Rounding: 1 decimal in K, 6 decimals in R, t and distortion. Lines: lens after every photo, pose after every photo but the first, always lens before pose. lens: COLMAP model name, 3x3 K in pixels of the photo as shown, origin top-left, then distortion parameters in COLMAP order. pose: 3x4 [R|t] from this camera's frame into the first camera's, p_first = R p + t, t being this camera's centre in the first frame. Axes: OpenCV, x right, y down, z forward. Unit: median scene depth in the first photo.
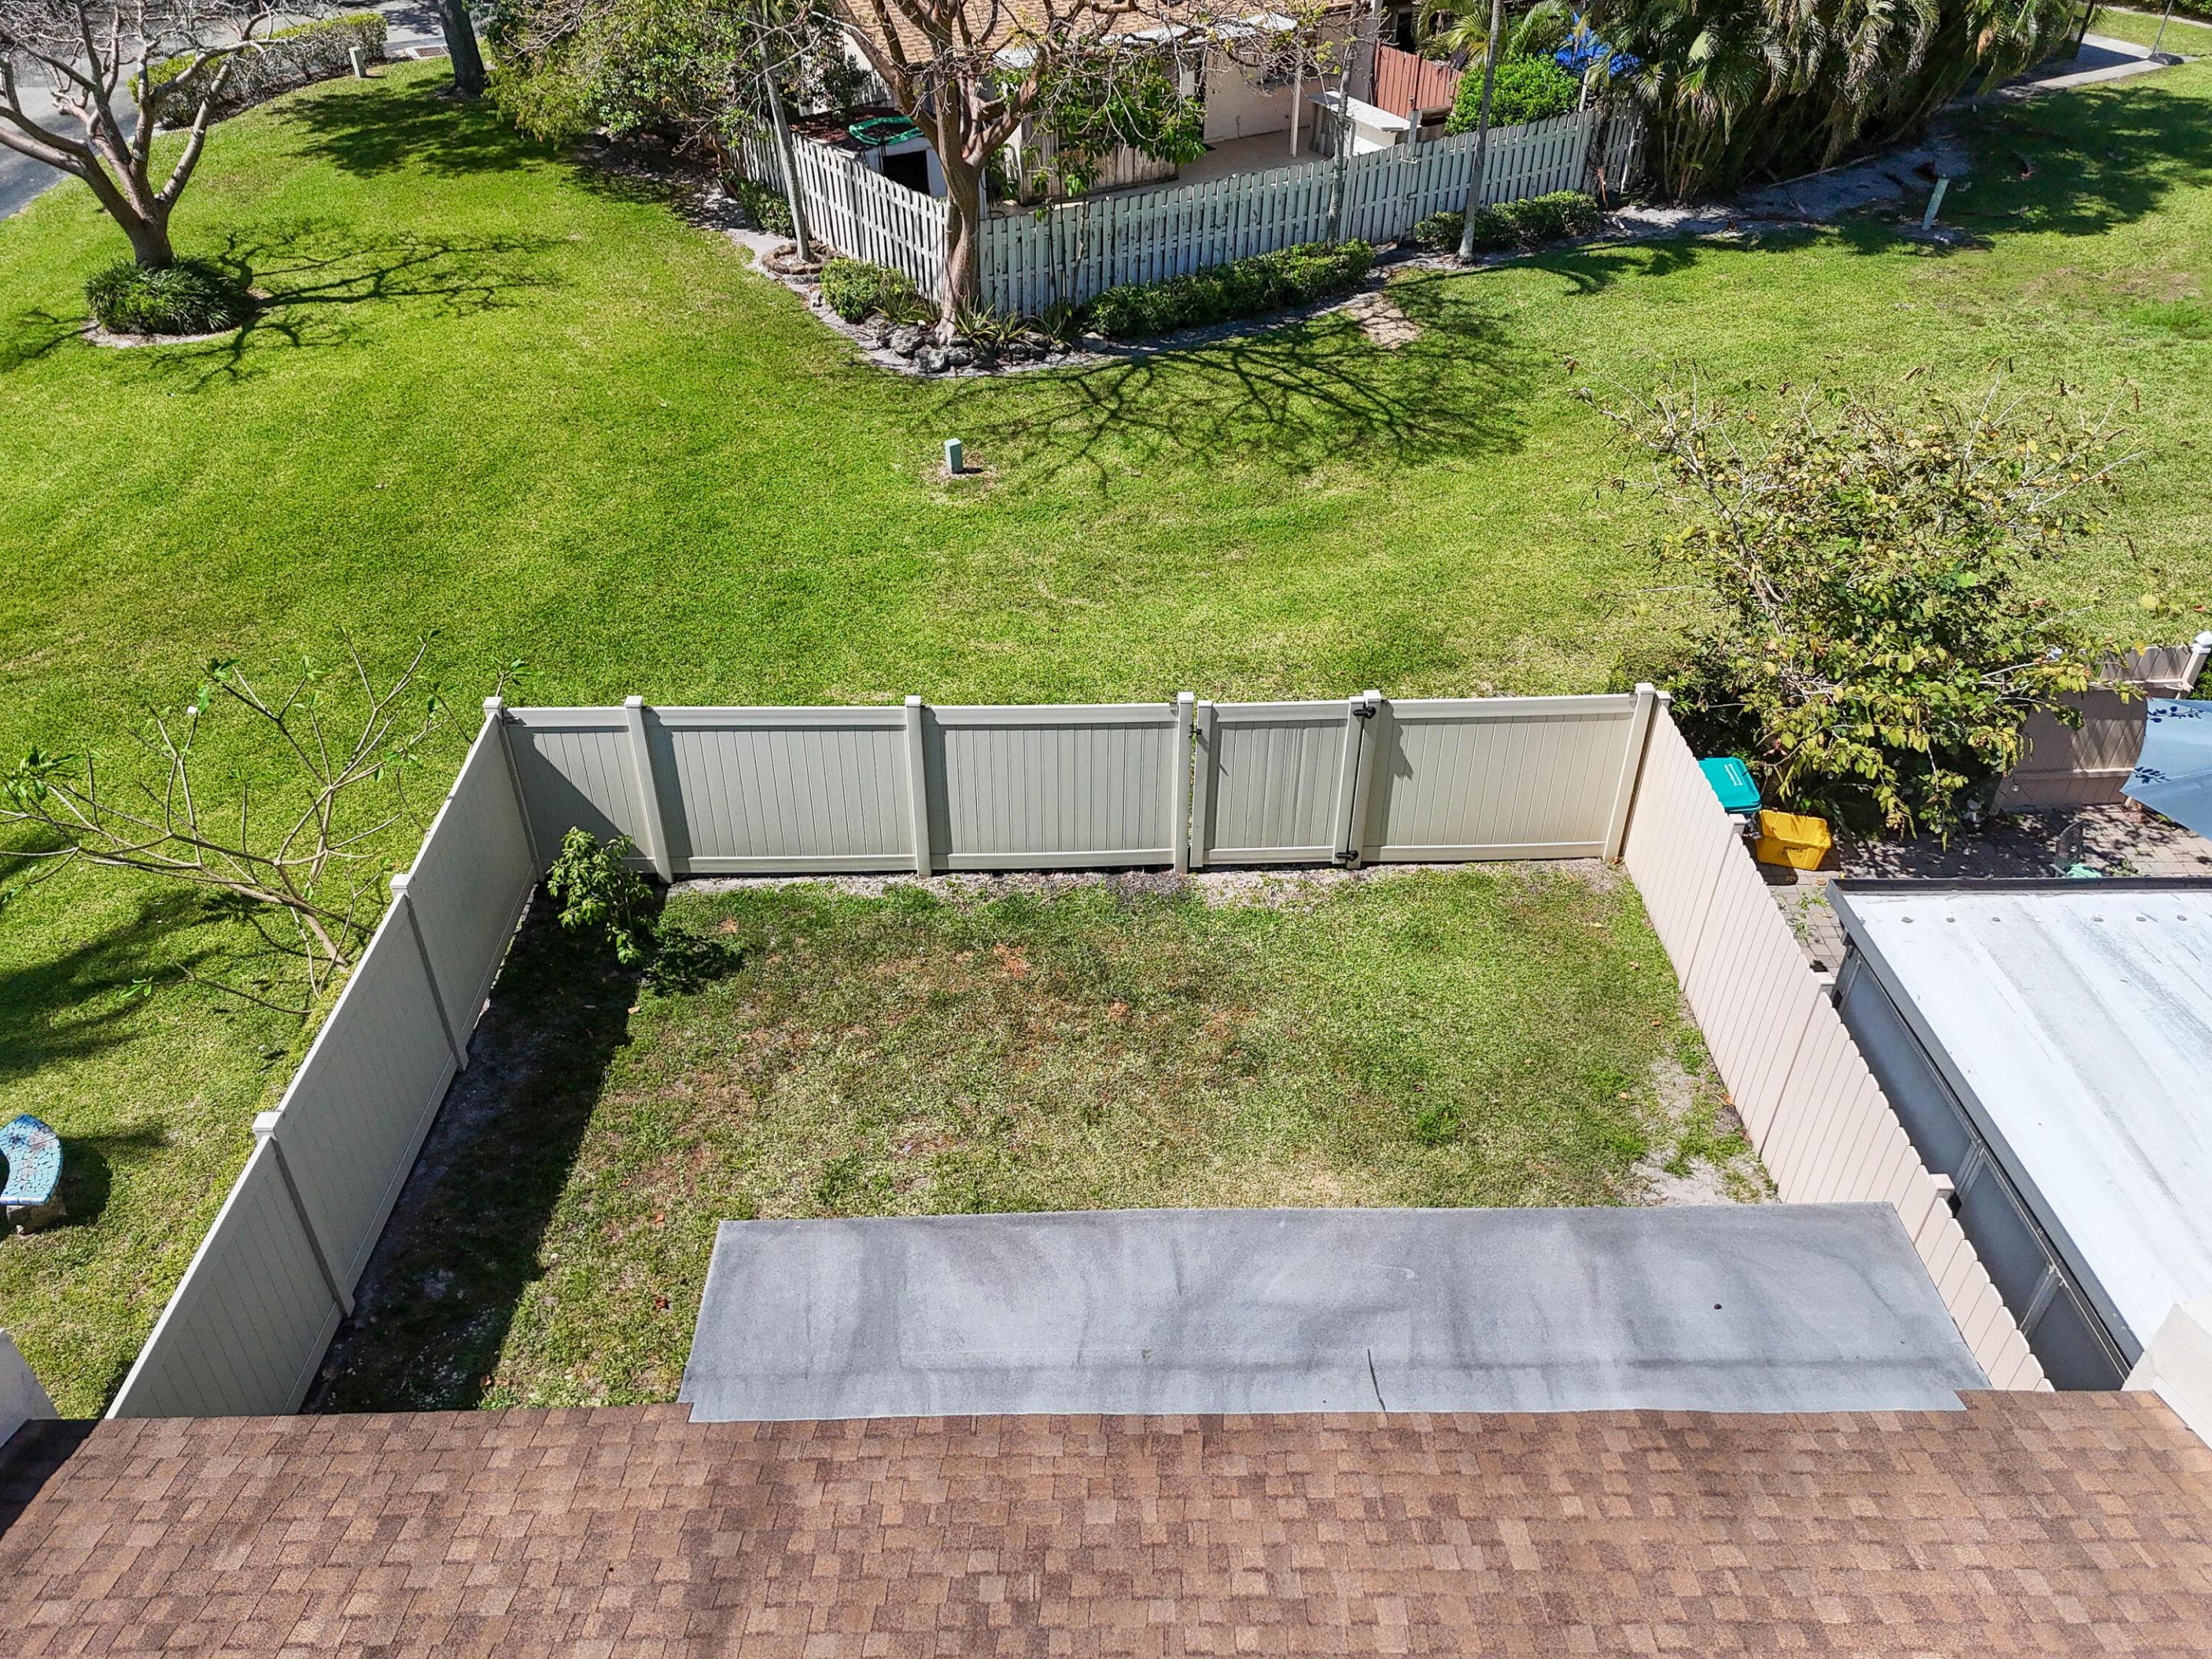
lens RADIAL K [[1619.5, 0, 1112.7], [0, 1619.5, 825.6], [0, 0, 1]] dist [0.075083, -0.045583]
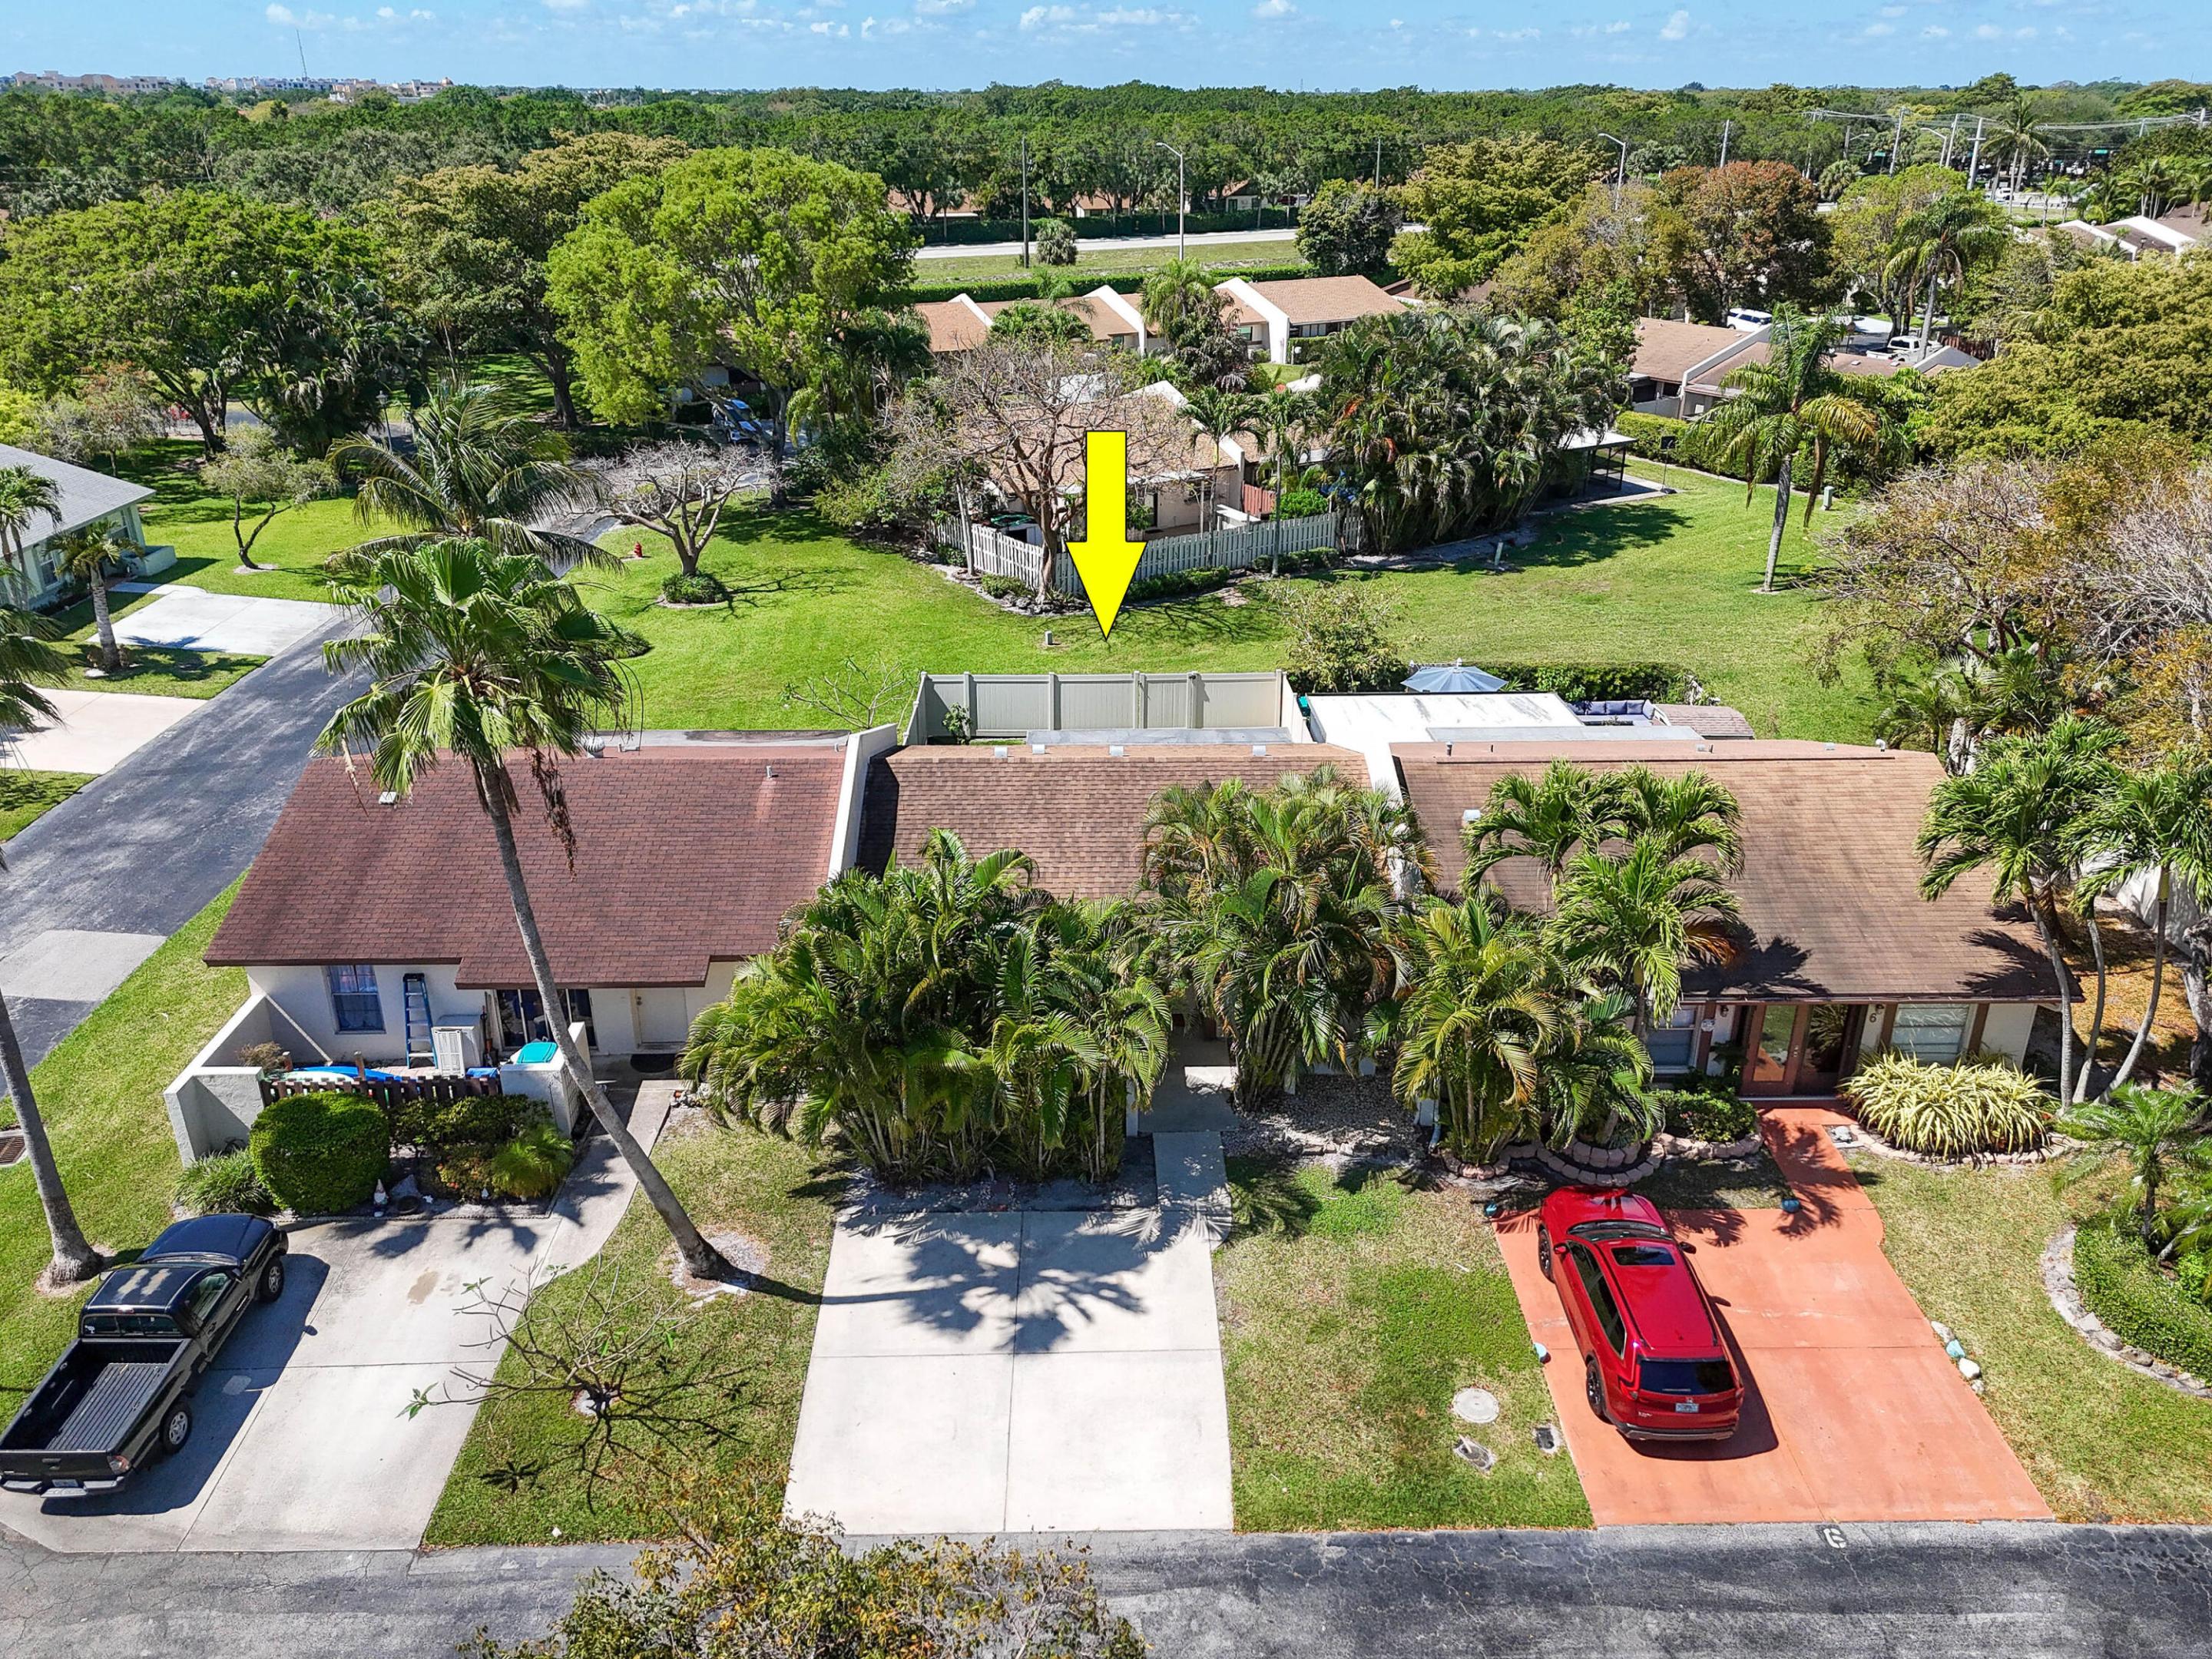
lens RADIAL K [[1626.9, 0, 1105.8], [0, 1626.9, 876.9], [0, 0, 1]] dist [0.170080, -0.157300]
pose [[0.999997, 0.000184, -0.002460, -0.004166], [-0.000684, 0.978754, -0.205038, 0.544257], [0.002370, 0.205039, 0.978751, -1.157877]]
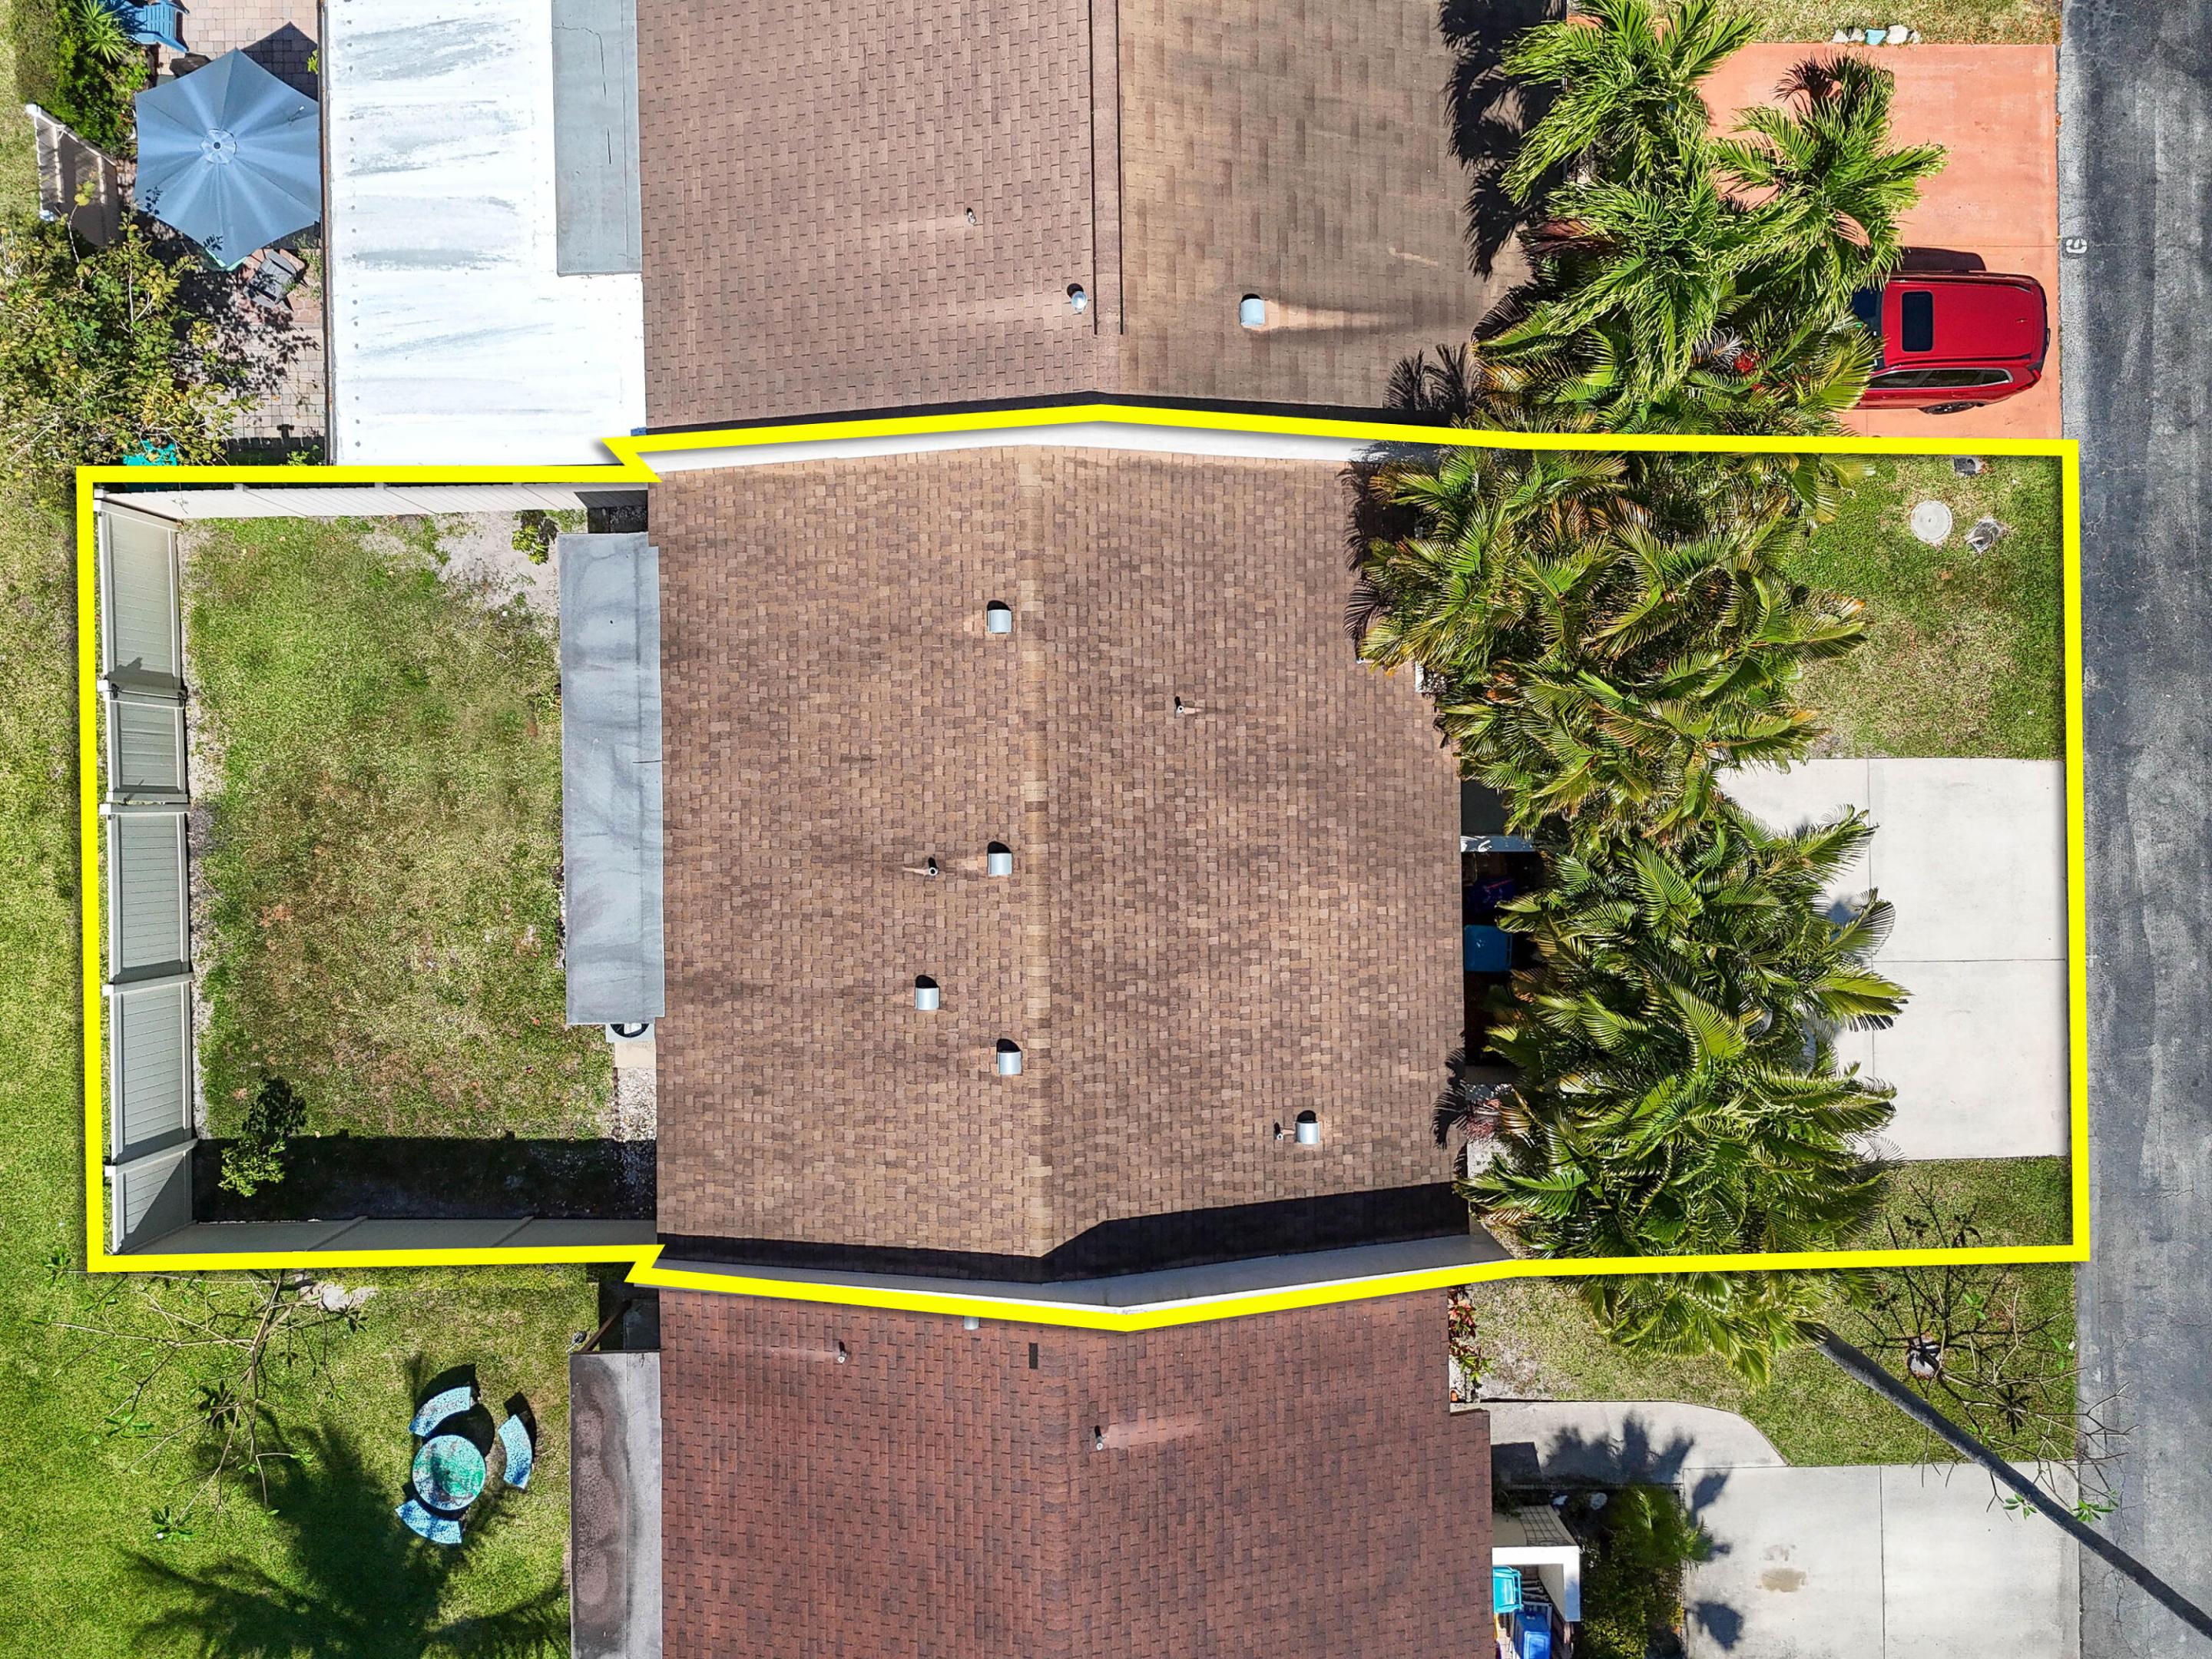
lens RADIAL K [[1619.5, 0, 1112.7], [0, 1619.5, 825.6], [0, 0, 1]] dist [0.075083, -0.045583]
pose [[0.005469, -0.999887, -0.014017, 0.031341], [0.582060, -0.008215, 0.813105, -0.433158], [-0.813128, -0.012605, 0.581949, -0.363778]]
